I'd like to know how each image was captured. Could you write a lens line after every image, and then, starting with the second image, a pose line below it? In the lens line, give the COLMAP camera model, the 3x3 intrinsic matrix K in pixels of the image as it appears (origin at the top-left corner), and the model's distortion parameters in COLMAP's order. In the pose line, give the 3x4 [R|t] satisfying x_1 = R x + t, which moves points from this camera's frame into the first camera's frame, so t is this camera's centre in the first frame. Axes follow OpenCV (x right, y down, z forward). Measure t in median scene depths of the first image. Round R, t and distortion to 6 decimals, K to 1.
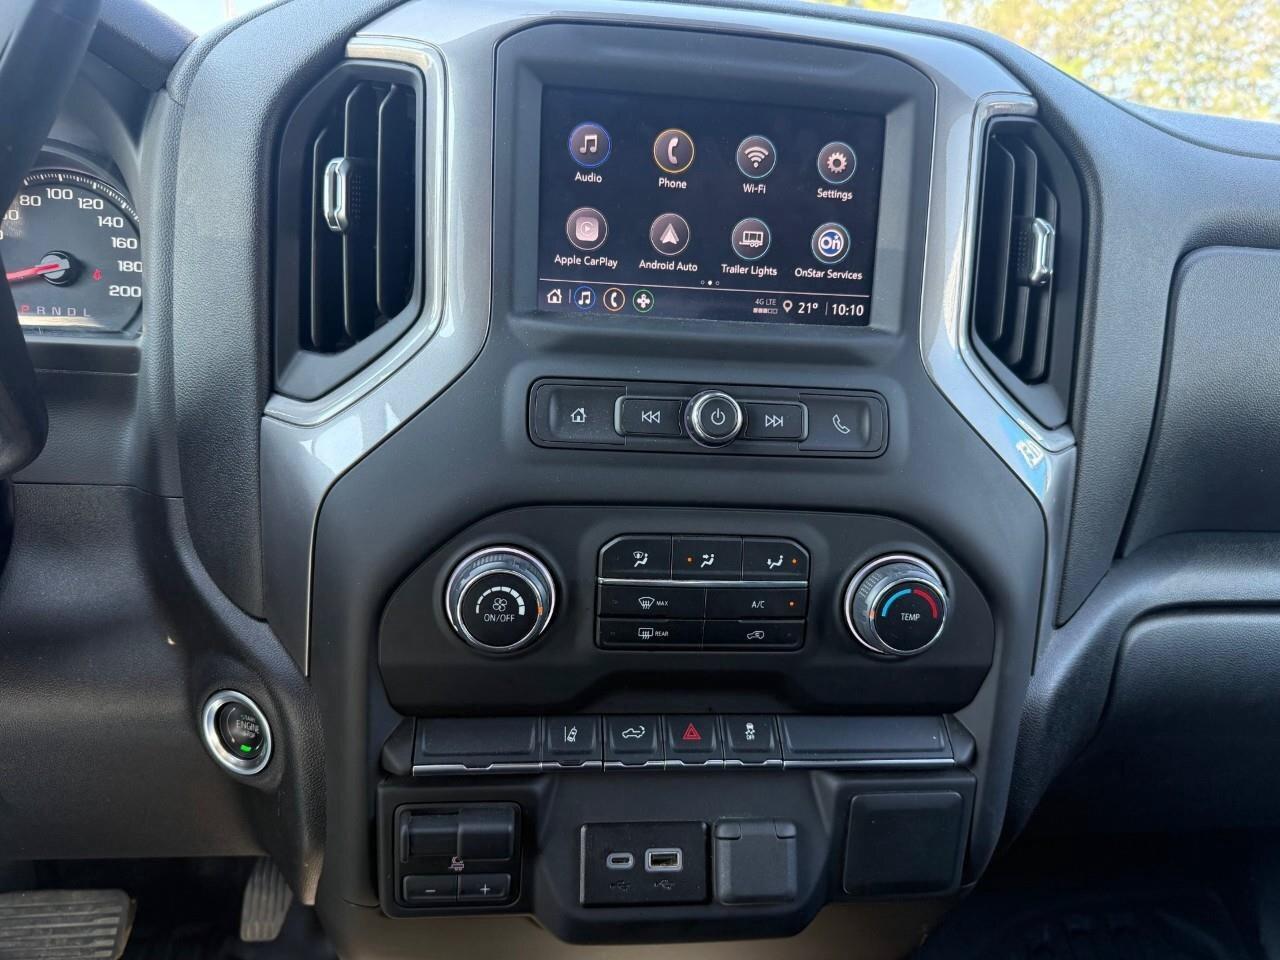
lens RADIAL K [[899.6, 0, 641.2], [0, 899.6, 491.1], [0, 0, 1]] dist [0.003749, -0.025260]
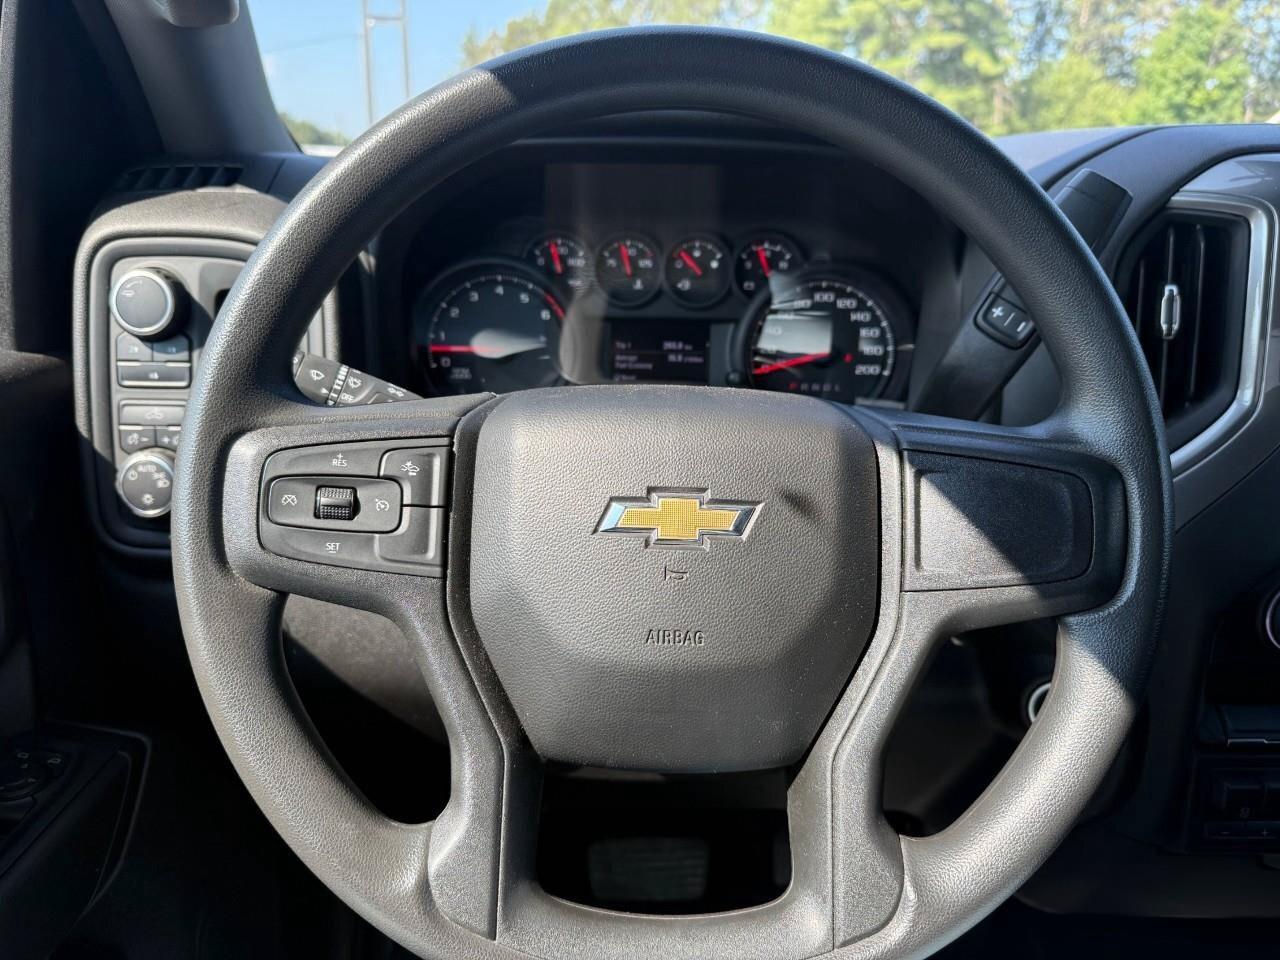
lens RADIAL K [[899.6, 0, 645.9], [0, 899.6, 491.6], [0, 0, 1]] dist [0.003749, -0.025260]
pose [[0.993373, -0.015497, -0.113886, -0.758178], [0.018417, 0.999527, 0.024633, -0.087920], [0.113450, -0.026567, 0.993188, -0.323978]]
